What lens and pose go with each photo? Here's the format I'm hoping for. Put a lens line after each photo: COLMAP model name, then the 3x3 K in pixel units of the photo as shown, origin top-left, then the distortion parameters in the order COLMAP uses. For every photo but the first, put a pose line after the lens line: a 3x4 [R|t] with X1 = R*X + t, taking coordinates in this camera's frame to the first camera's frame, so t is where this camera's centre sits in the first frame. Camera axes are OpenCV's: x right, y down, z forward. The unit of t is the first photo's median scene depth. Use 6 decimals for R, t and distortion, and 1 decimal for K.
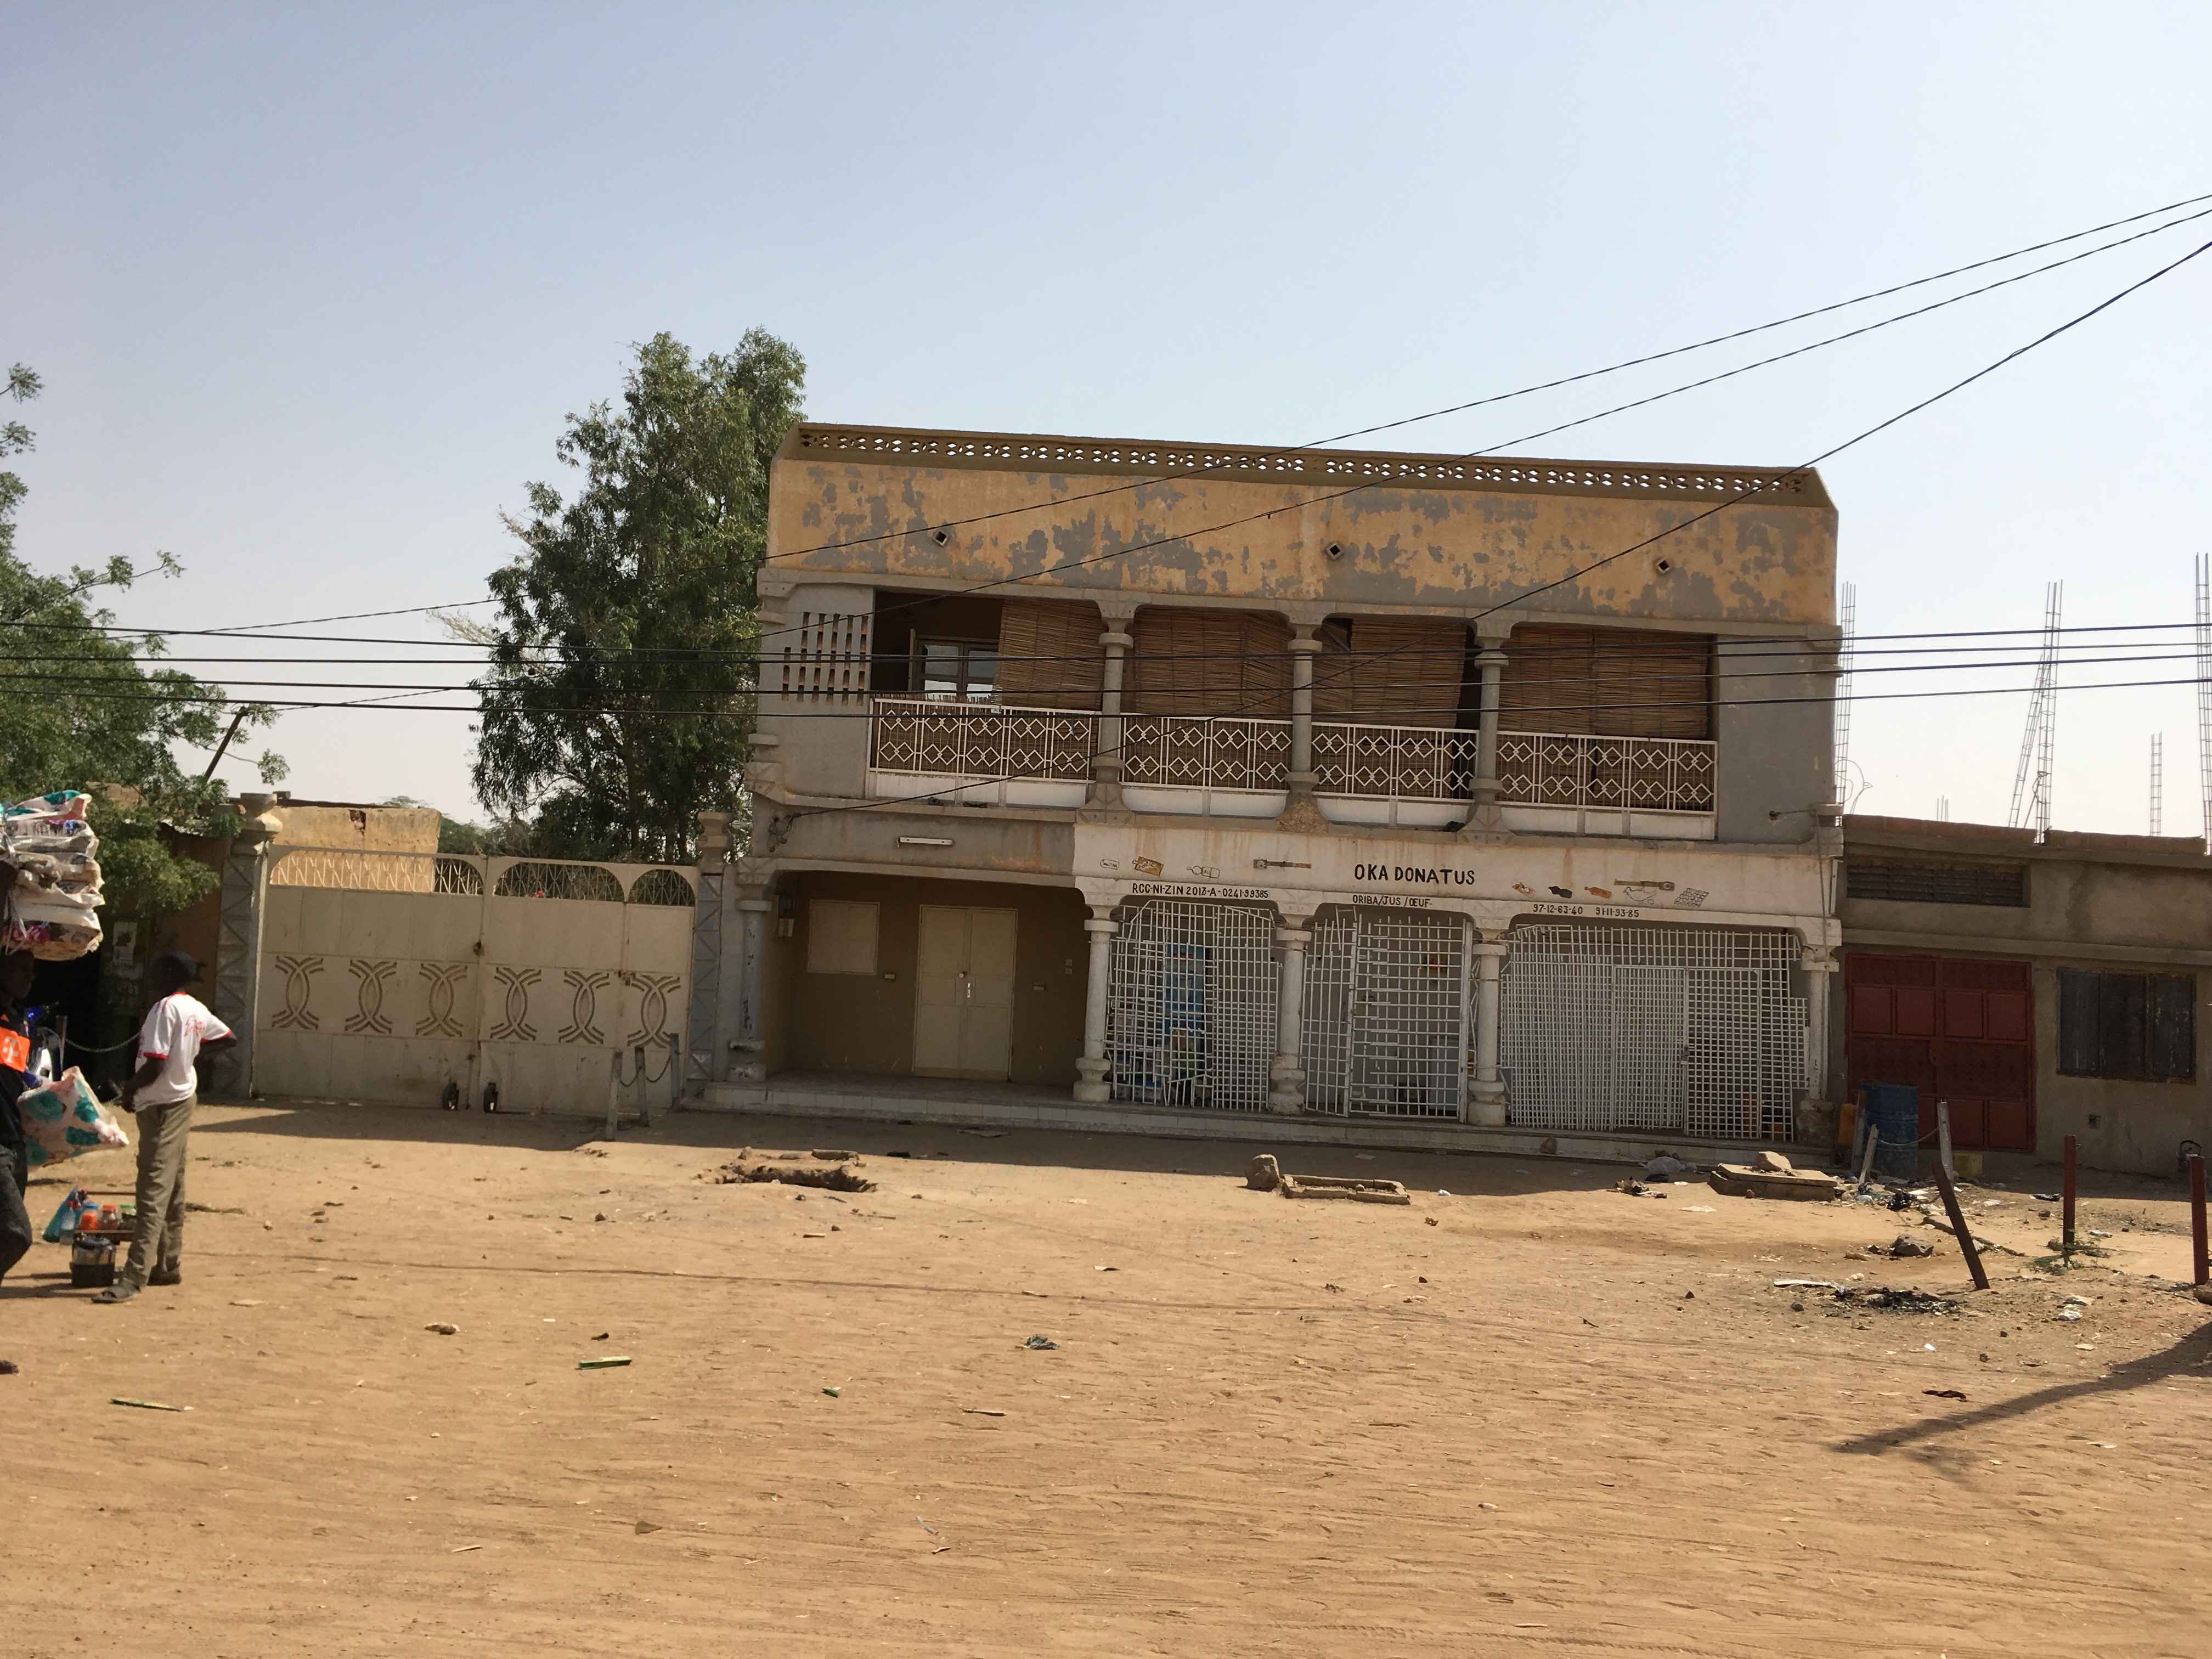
lens RADIAL K [[1844.4, 0, 1105.0], [0, 1844.4, 841.2], [0, 0, 1]] dist [0.037258, 0.001978]
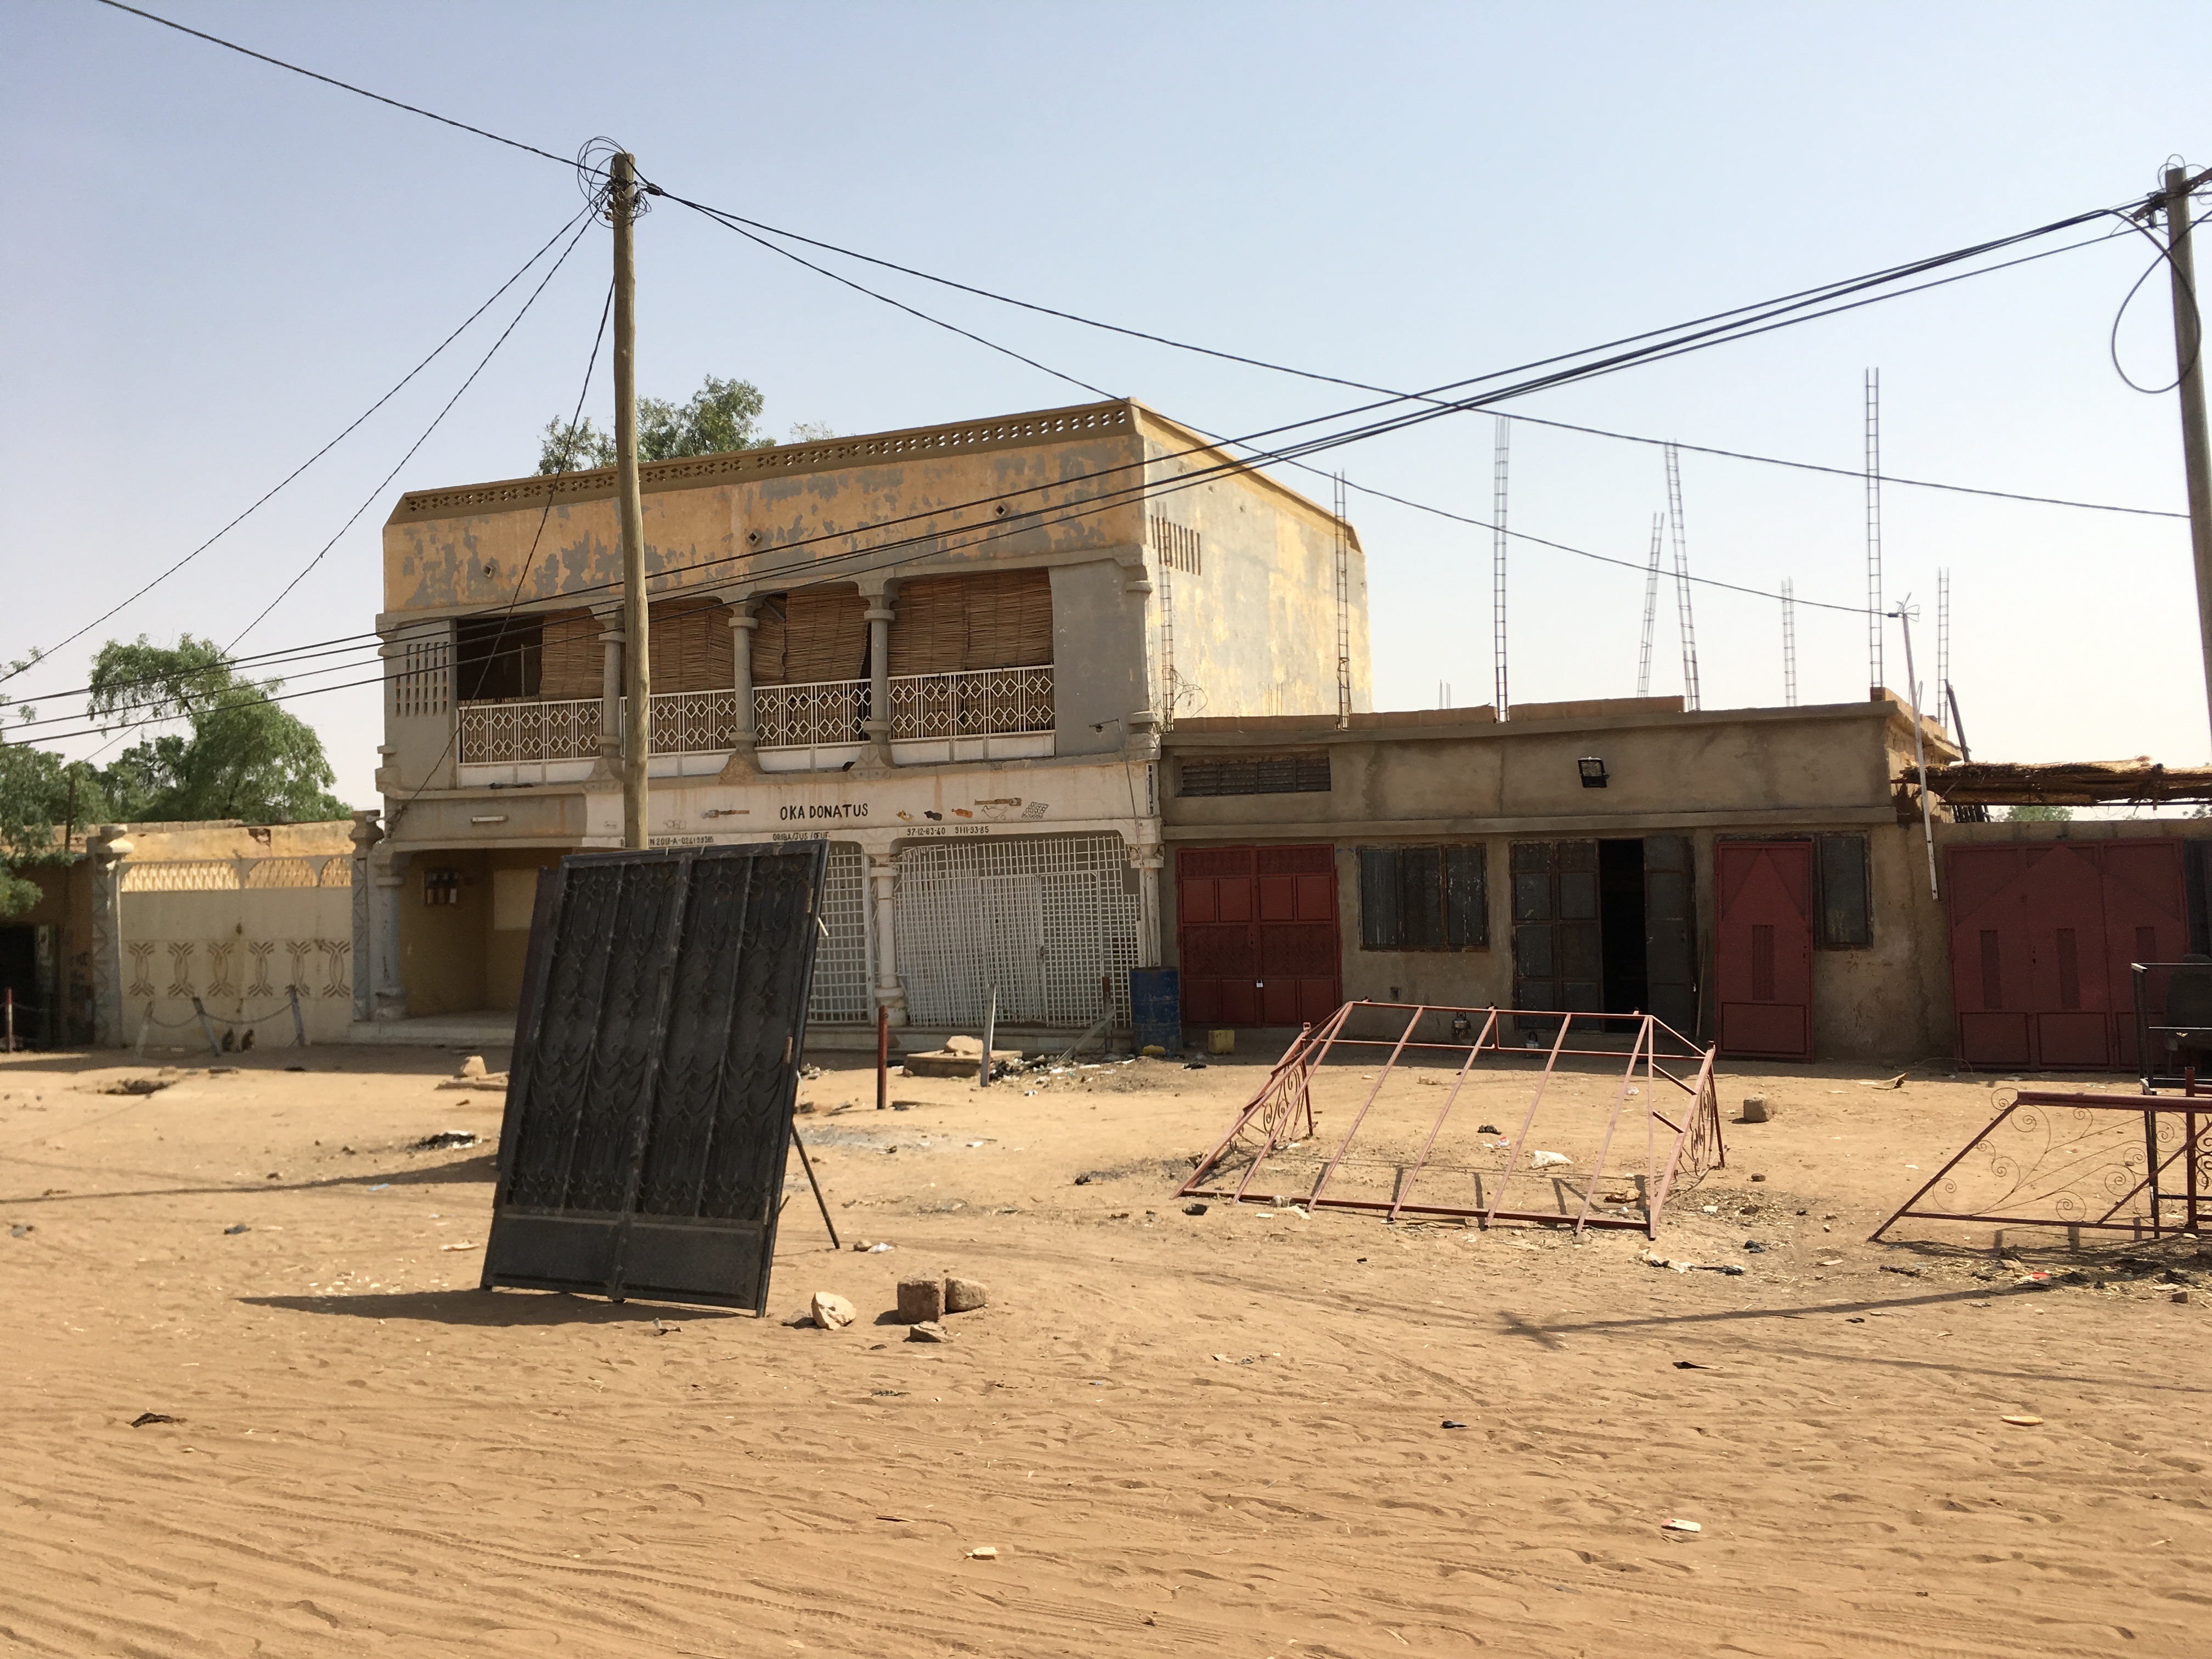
lens RADIAL K [[1844.4, 0, 1097.1], [0, 1844.4, 818.8], [0, 0, 1]] dist [0.037258, 0.001978]
pose [[0.924054, -0.086956, -0.372240, 0.747085], [0.092888, 0.995674, -0.002005, 0.040482], [0.370805, -0.032724, 0.928134, 0.002344]]
